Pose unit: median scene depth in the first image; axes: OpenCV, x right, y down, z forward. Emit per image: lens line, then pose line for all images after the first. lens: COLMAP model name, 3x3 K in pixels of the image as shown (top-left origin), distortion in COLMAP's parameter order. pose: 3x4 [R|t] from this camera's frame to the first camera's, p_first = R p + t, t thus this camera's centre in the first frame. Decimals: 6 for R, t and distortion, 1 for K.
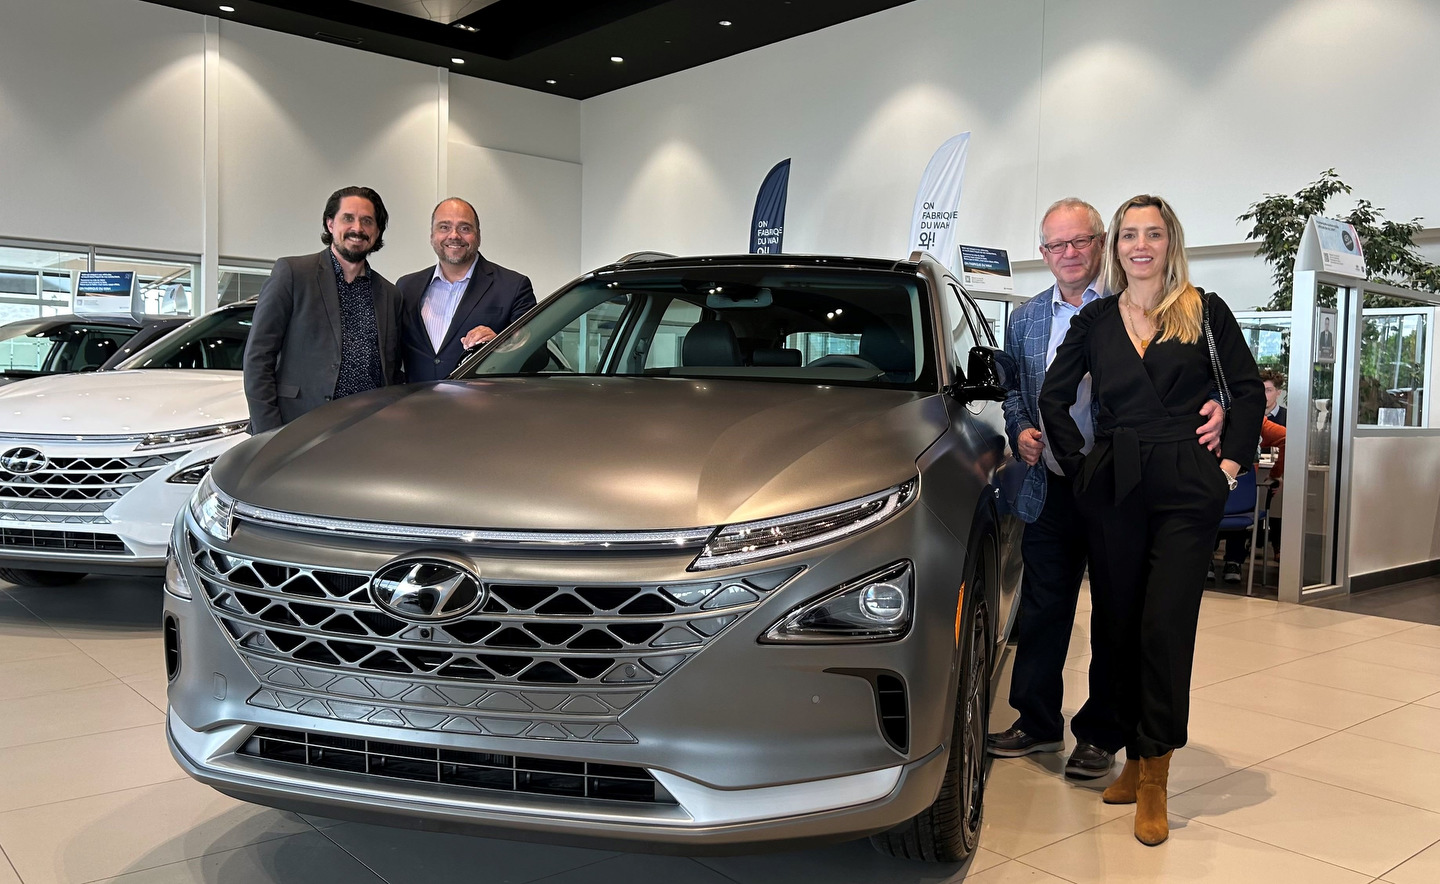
lens RADIAL K [[1198.1, 0, 801.7], [0, 1198.1, 445.3], [0, 0, 1]] dist [0.068473, -0.092643]
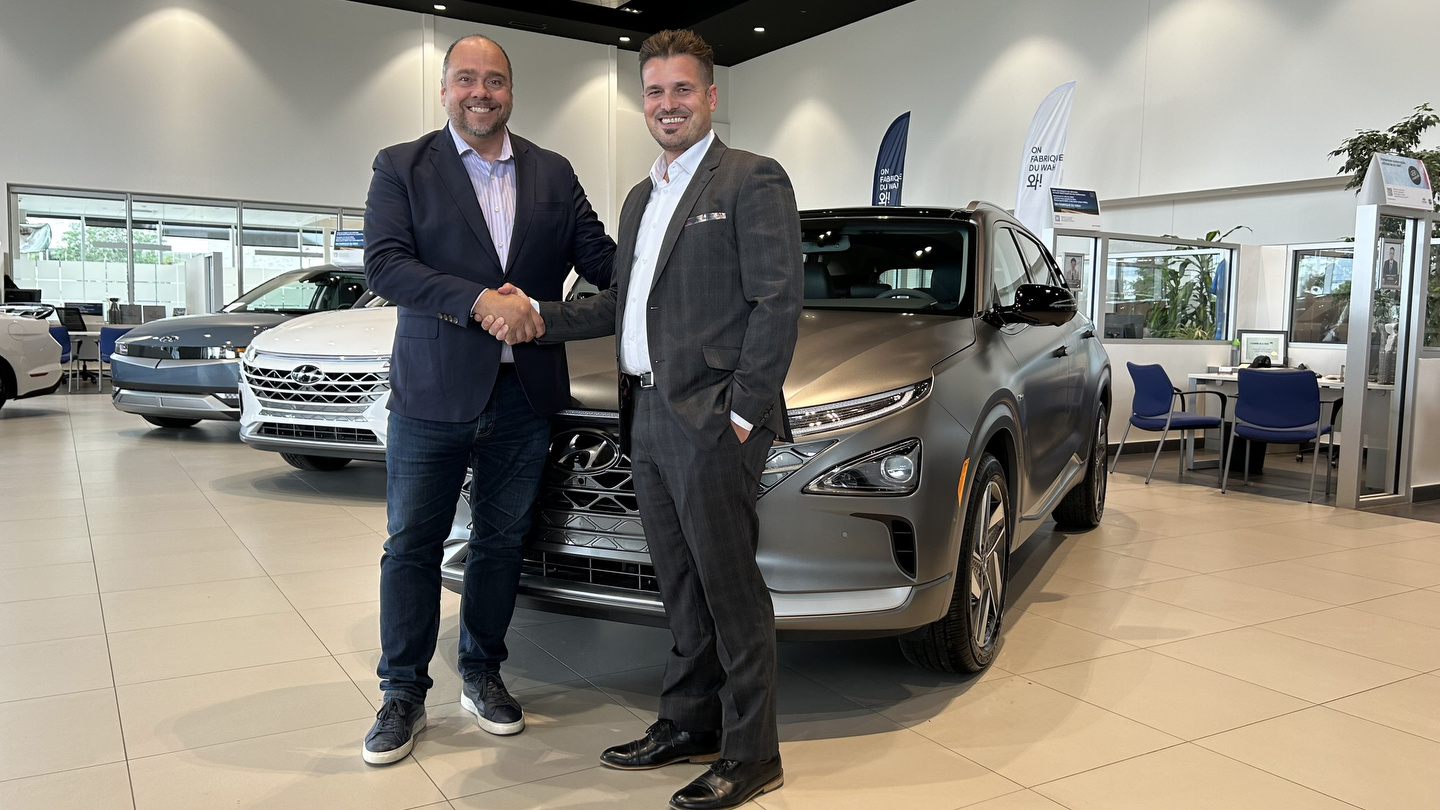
lens RADIAL K [[1099.9, 0, 720.0], [0, 1099.9, 405.0], [0, 0, 1]] dist [0.035623, -0.041307]
pose [[0.981175, 0.007238, -0.192987, 0.037181], [-0.001671, 0.999578, 0.028998, 0.007607], [0.193116, -0.028130, 0.980773, -0.092426]]
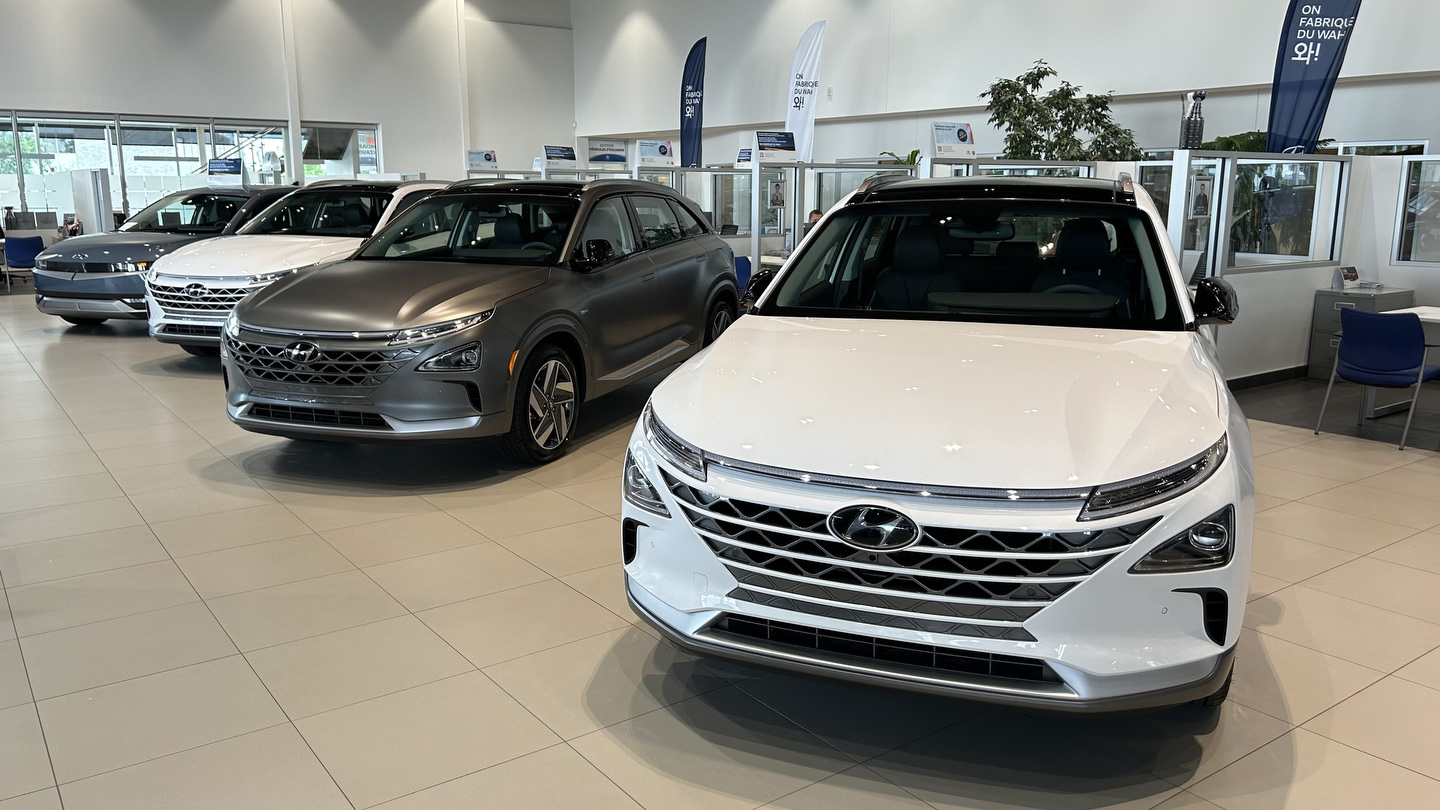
lens RADIAL K [[1099.9, 0, 720.0], [0, 1099.9, 405.0], [0, 0, 1]] dist [0.035623, -0.041307]
pose [[0.993904, -0.003459, -0.110190, 0.297110], [0.019532, 0.989221, 0.145125, -0.035362], [0.108501, -0.146392, 0.983258, -0.520434]]
